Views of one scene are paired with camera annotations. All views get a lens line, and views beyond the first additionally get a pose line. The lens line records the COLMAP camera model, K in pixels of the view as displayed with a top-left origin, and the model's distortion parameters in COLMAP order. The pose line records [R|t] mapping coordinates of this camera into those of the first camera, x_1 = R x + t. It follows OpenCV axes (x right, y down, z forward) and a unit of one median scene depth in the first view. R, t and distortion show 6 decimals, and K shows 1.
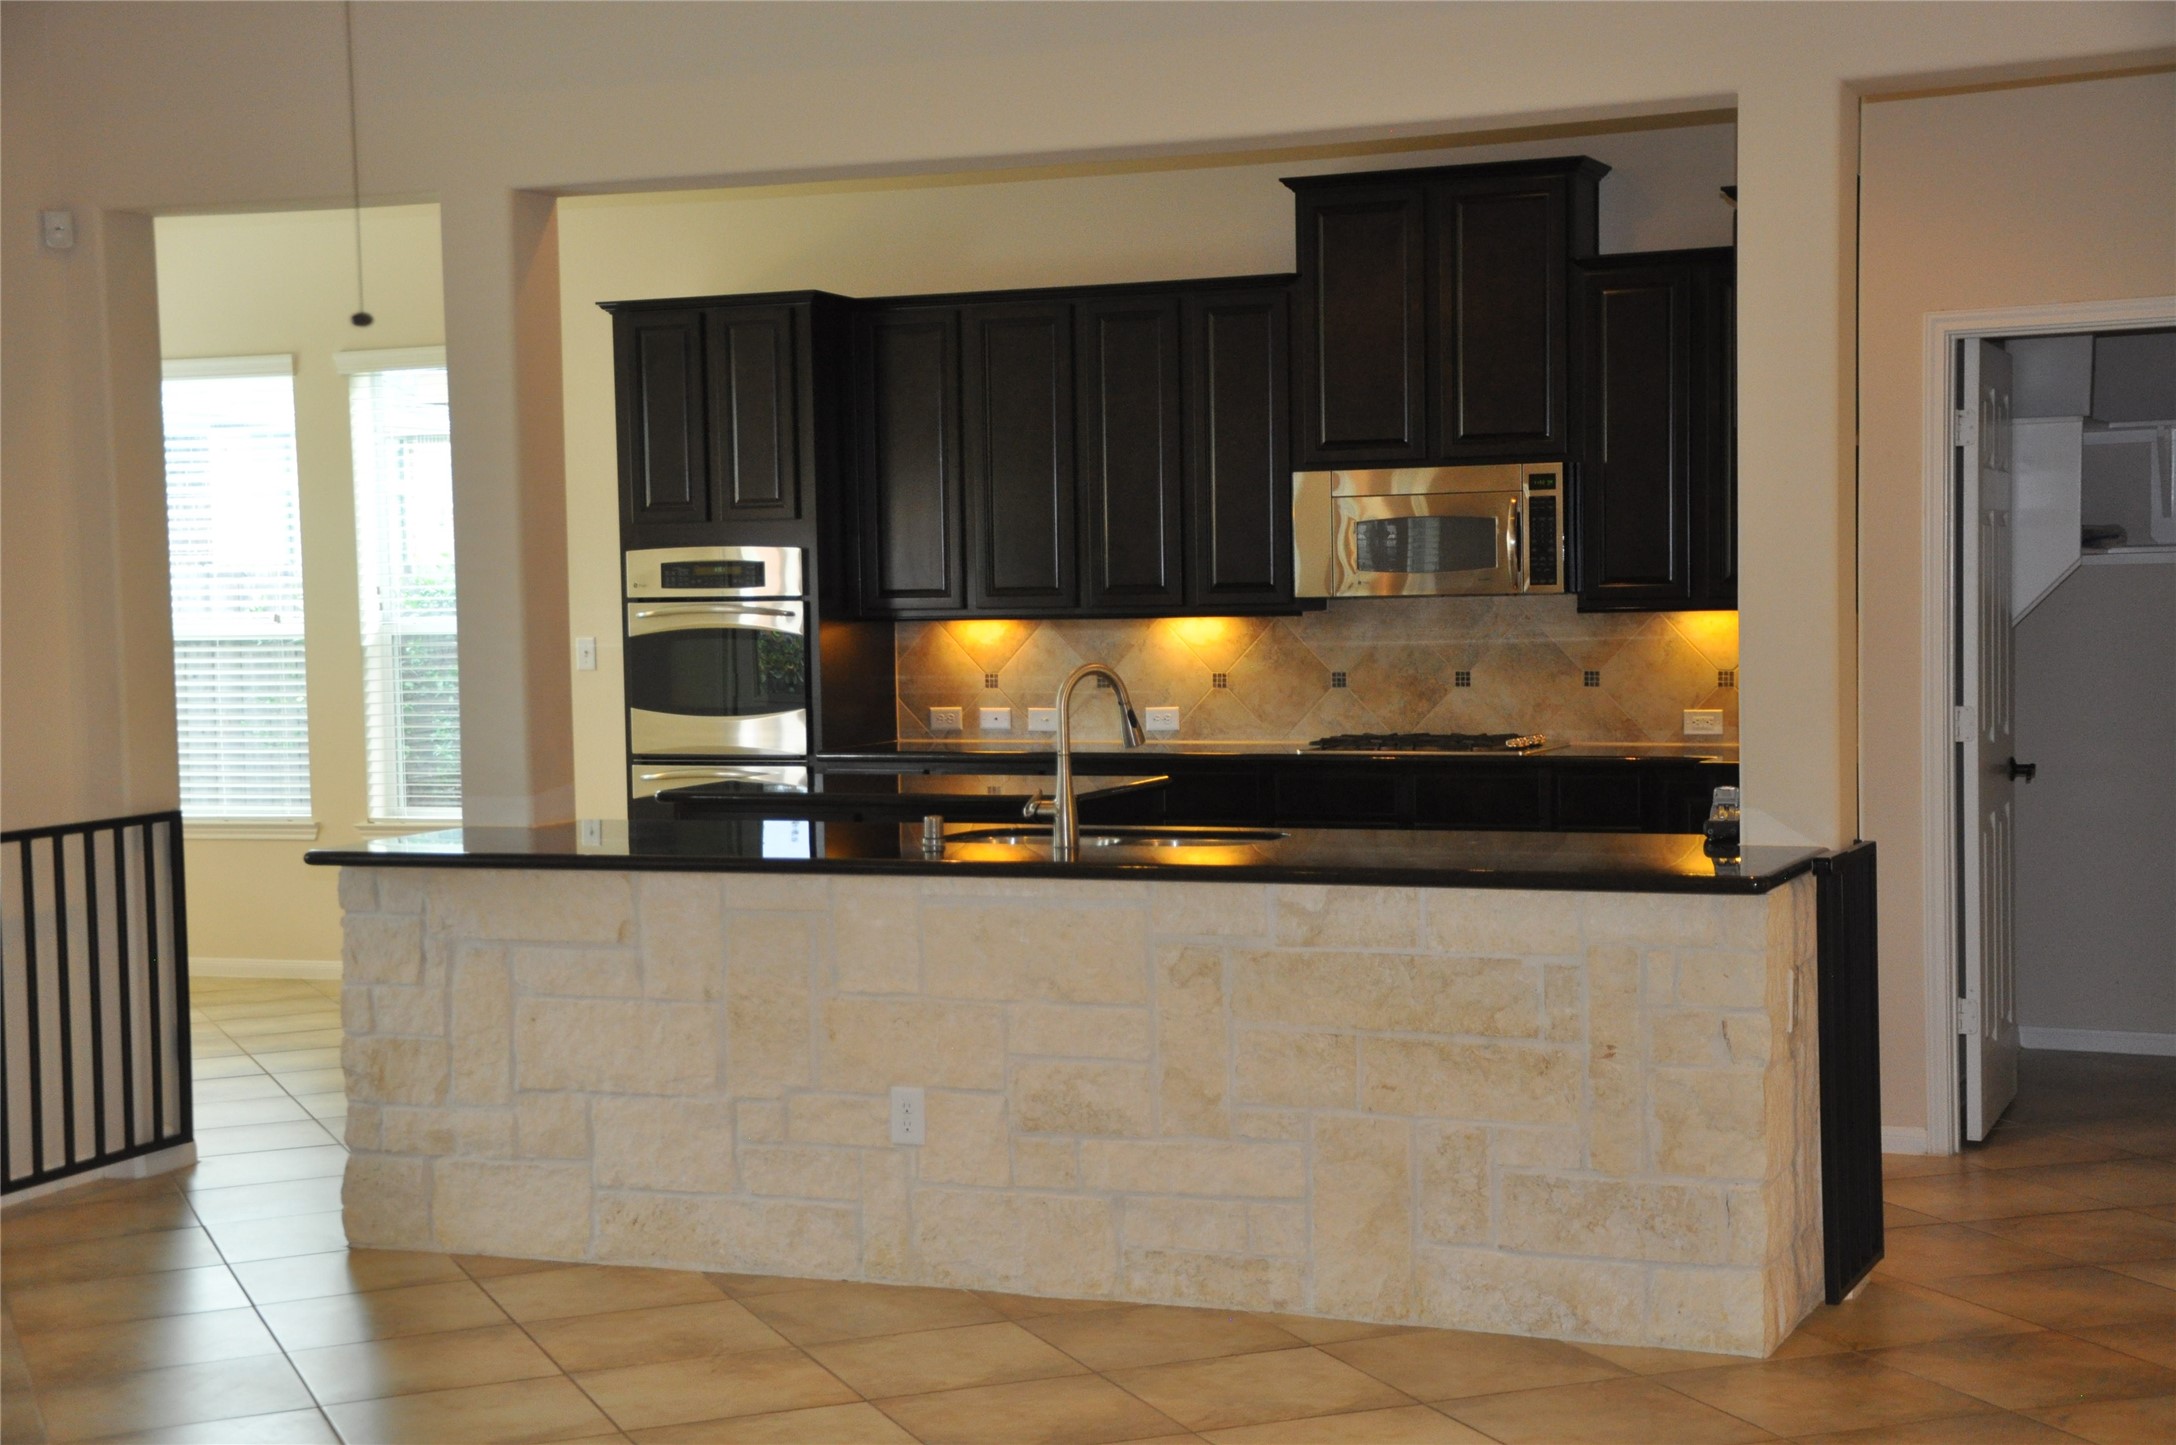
lens RADIAL K [[3207.4, 0, 1068.8], [0, 3207.4, 750.3], [0, 0, 1]] dist [0.220878, 0.000000]
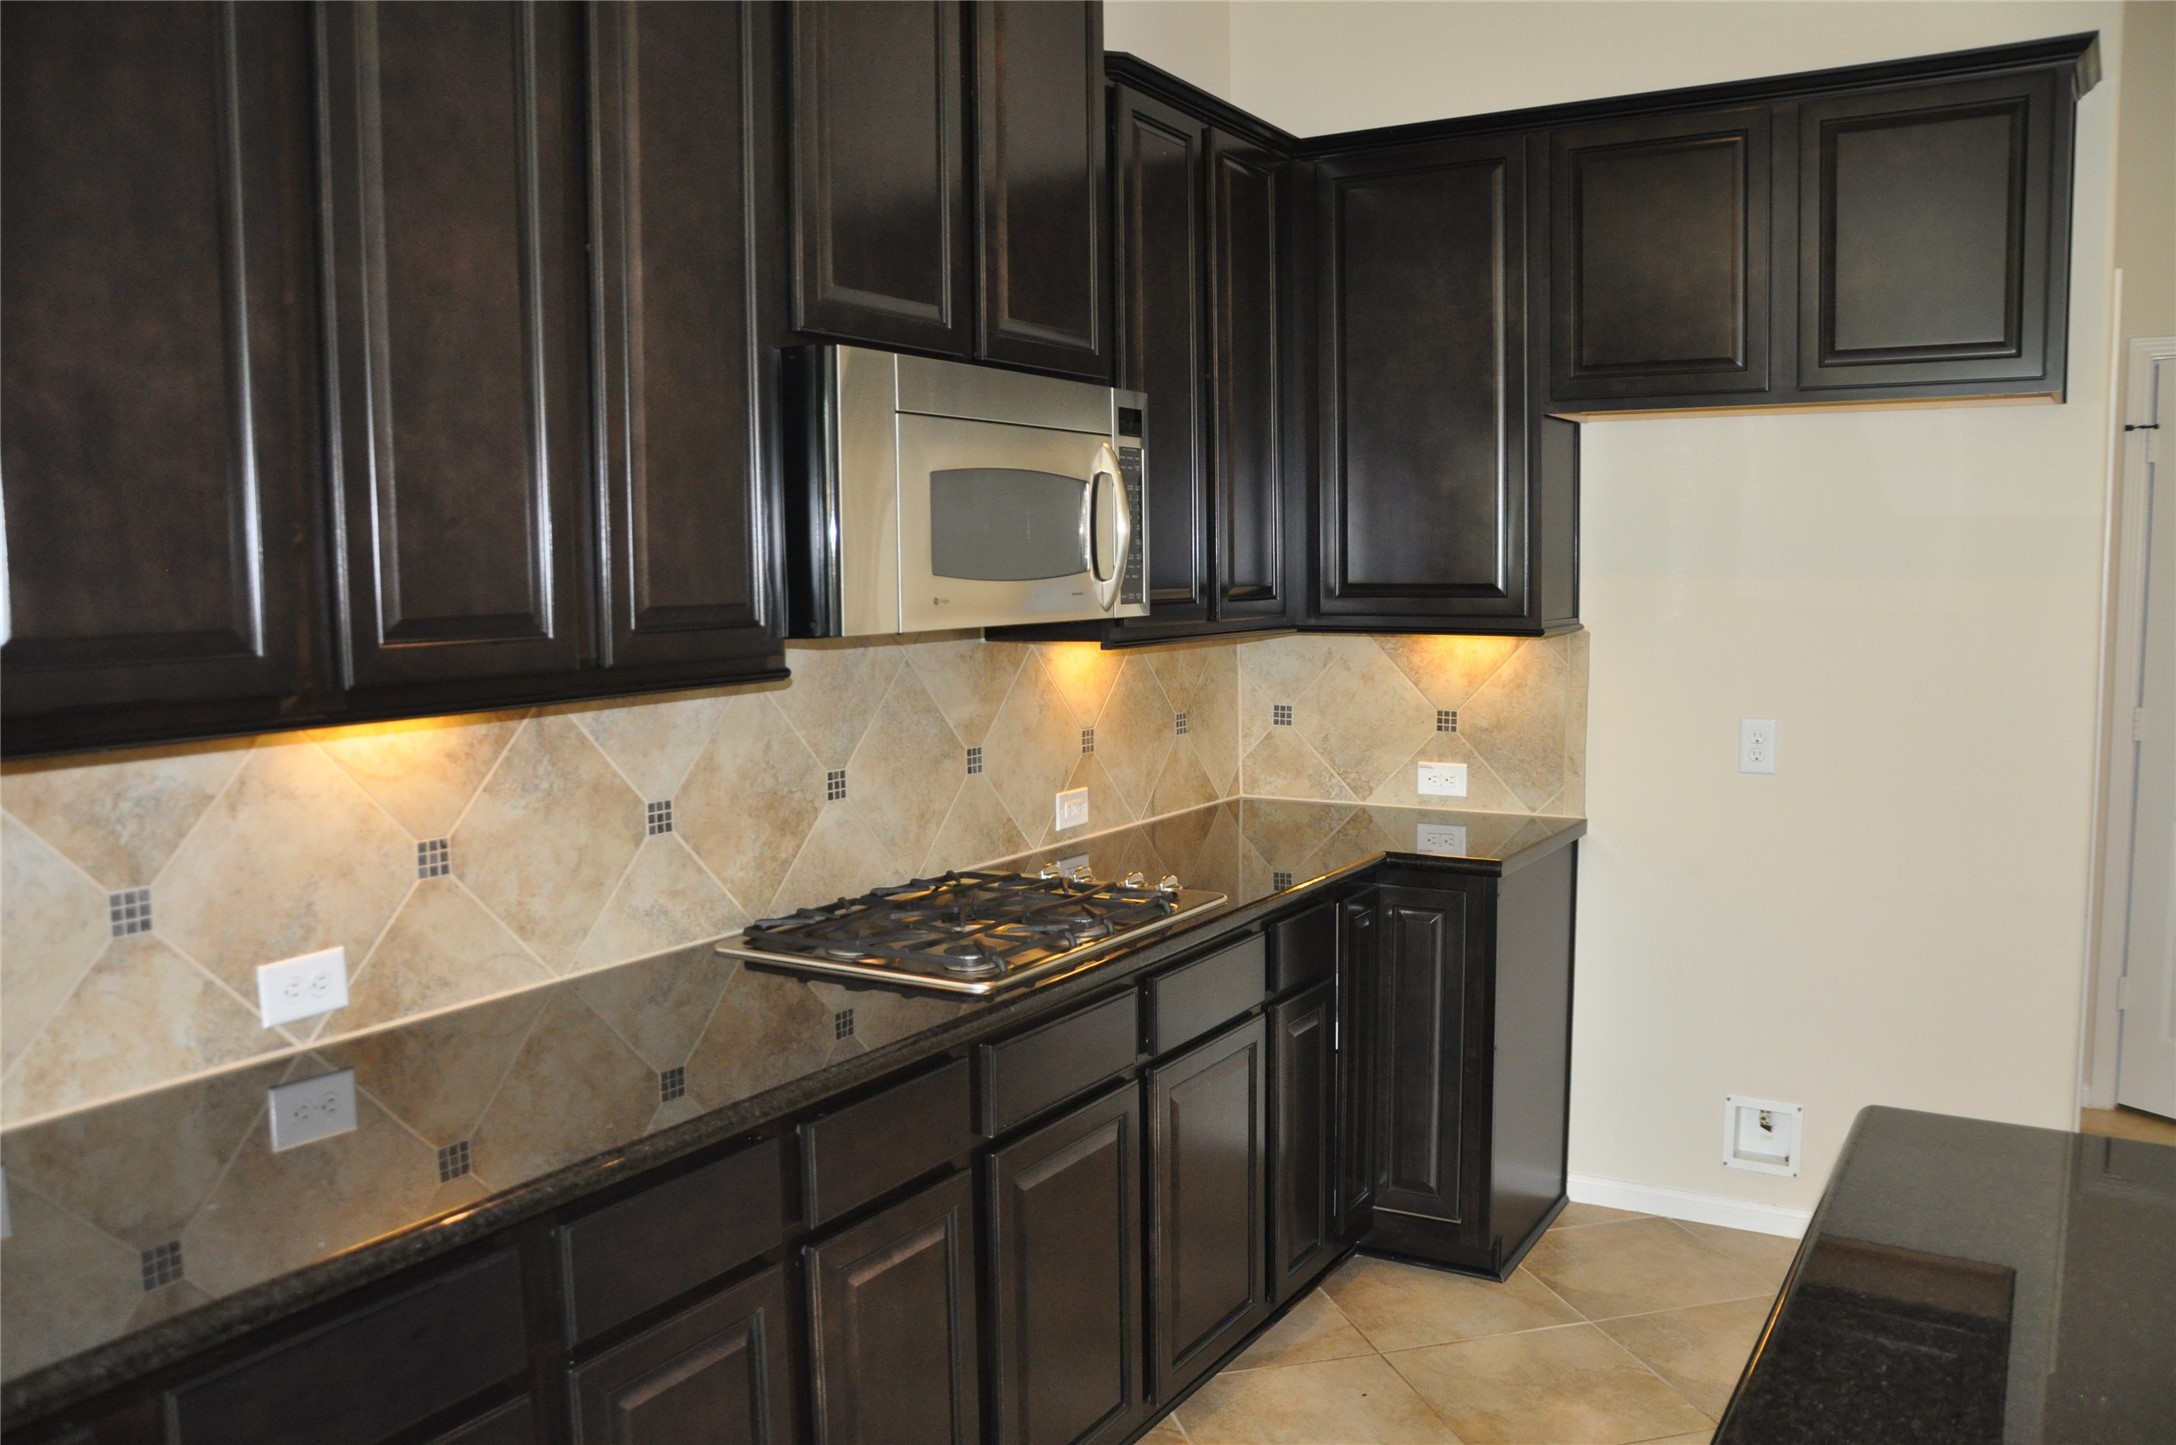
lens RADIAL K [[1673.3, 0, 1080.0], [0, 1673.3, 722.2], [0, 0, 1]] dist [-0.140399, 0.078124]
pose [[0.160516, -0.070372, 0.984521, -0.146683], [0.078914, 0.995177, 0.058267, -0.046827], [-0.983874, 0.068340, 0.165295, 0.942325]]
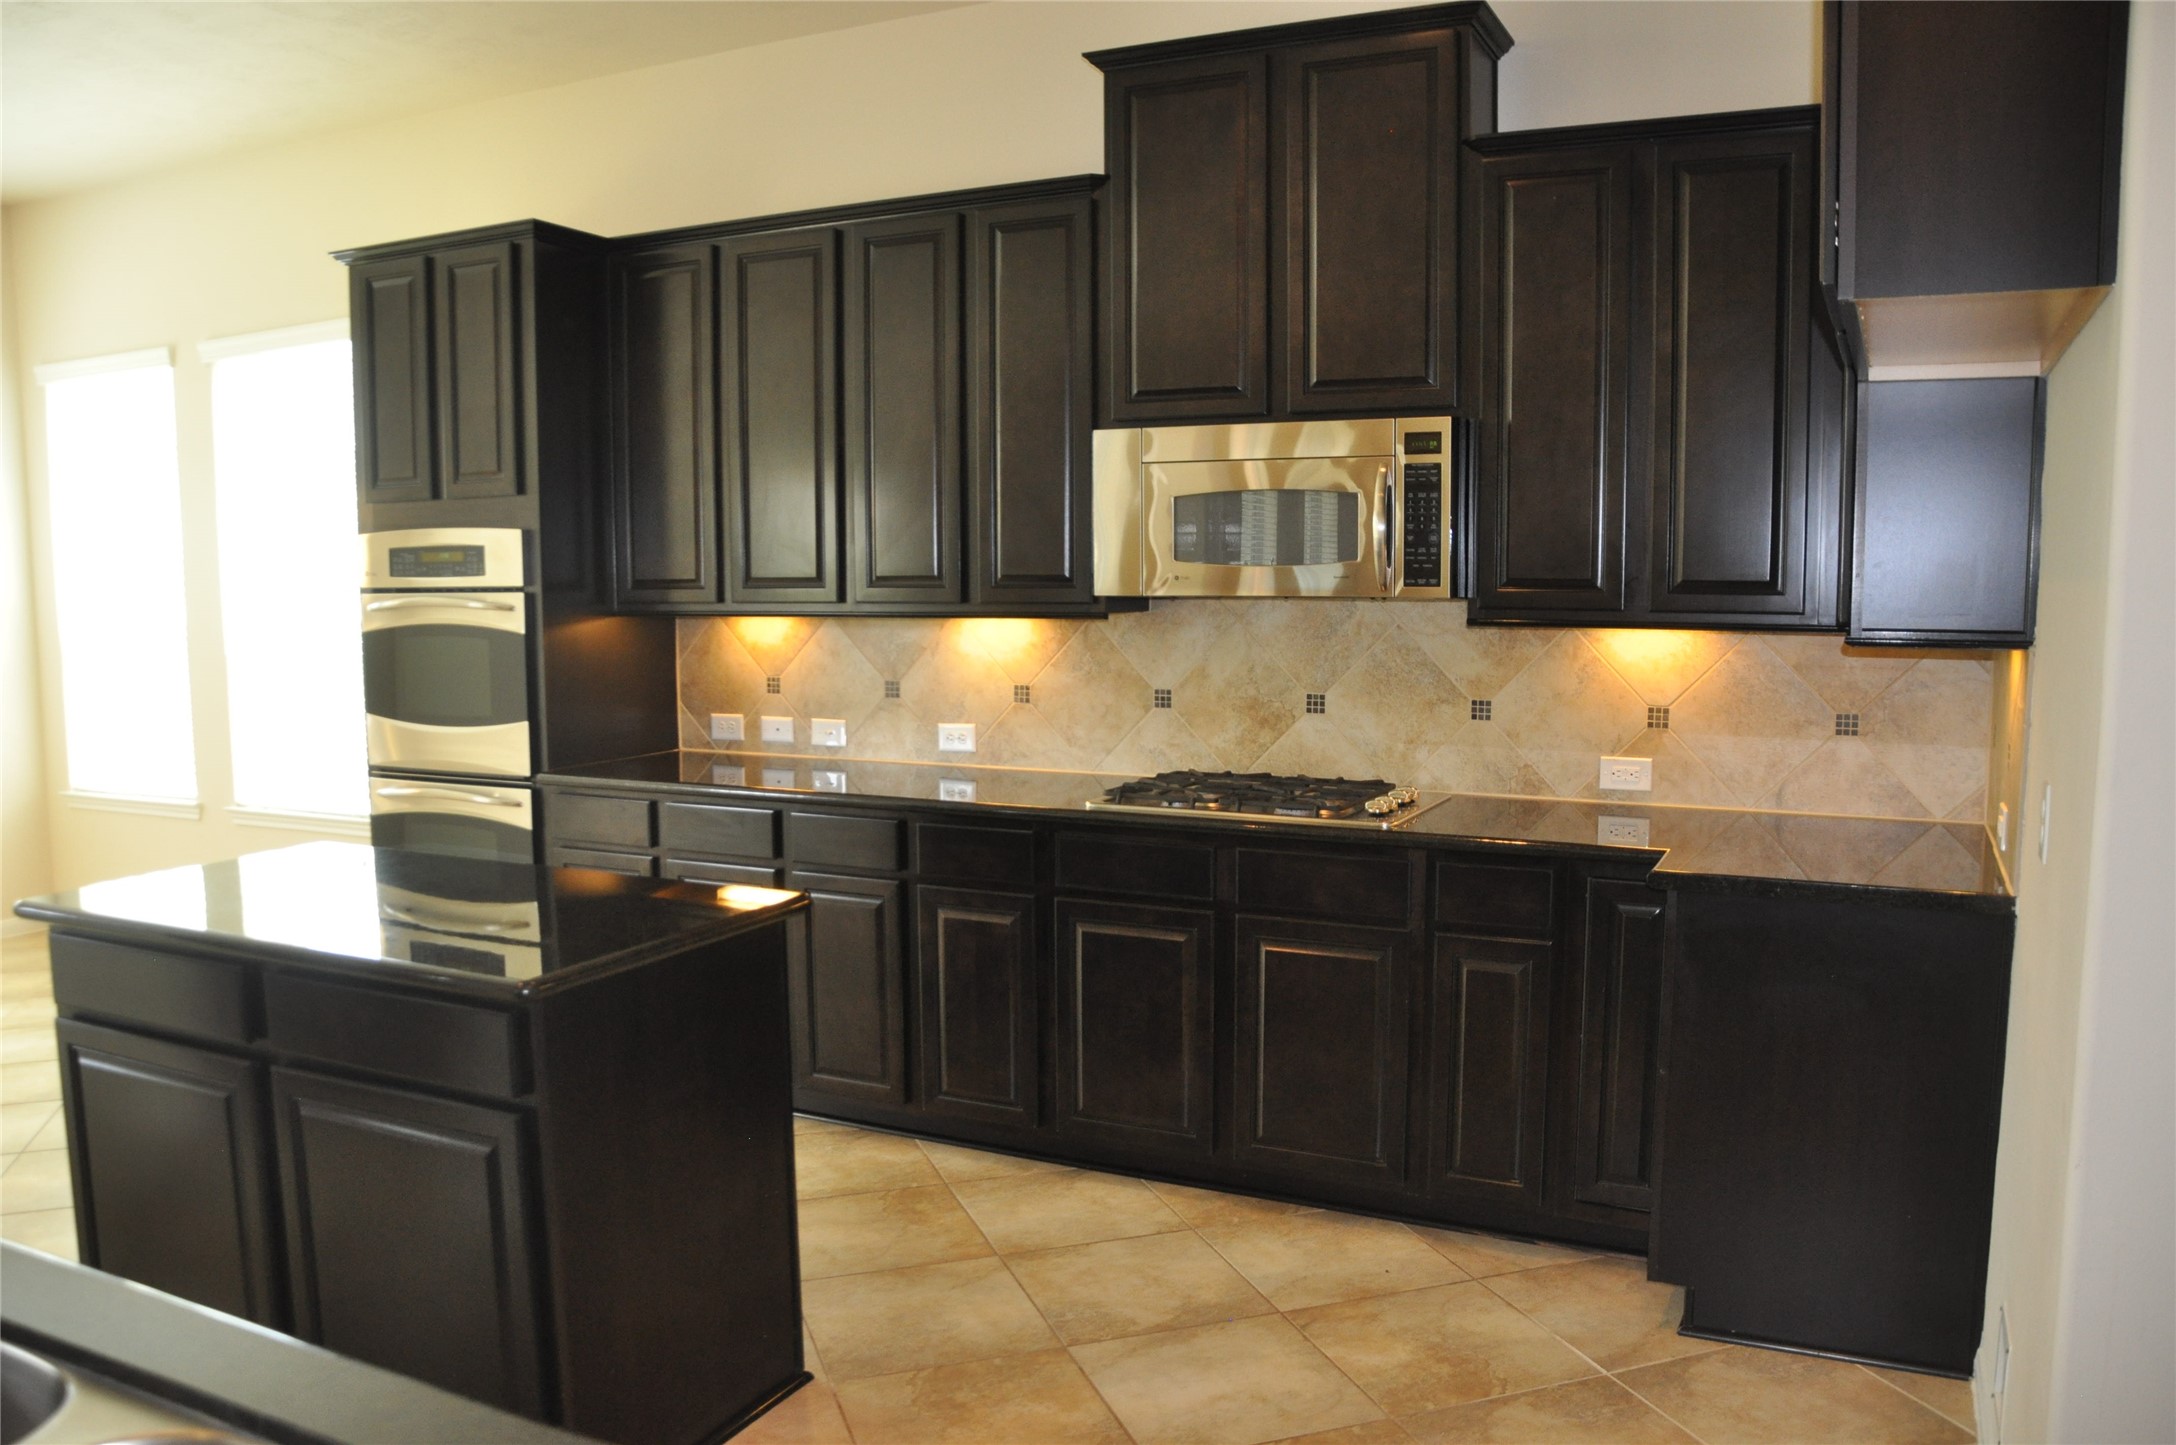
lens RADIAL K [[1673.3, 0, 1074.7], [0, 1673.3, 775.2], [0, 0, 1]] dist [-0.140399, 0.078124]
pose [[0.998450, 0.018787, -0.052384, 0.088229], [-0.014883, 0.997151, 0.073945, -0.034933], [0.053624, -0.073050, 0.995886, 0.611369]]
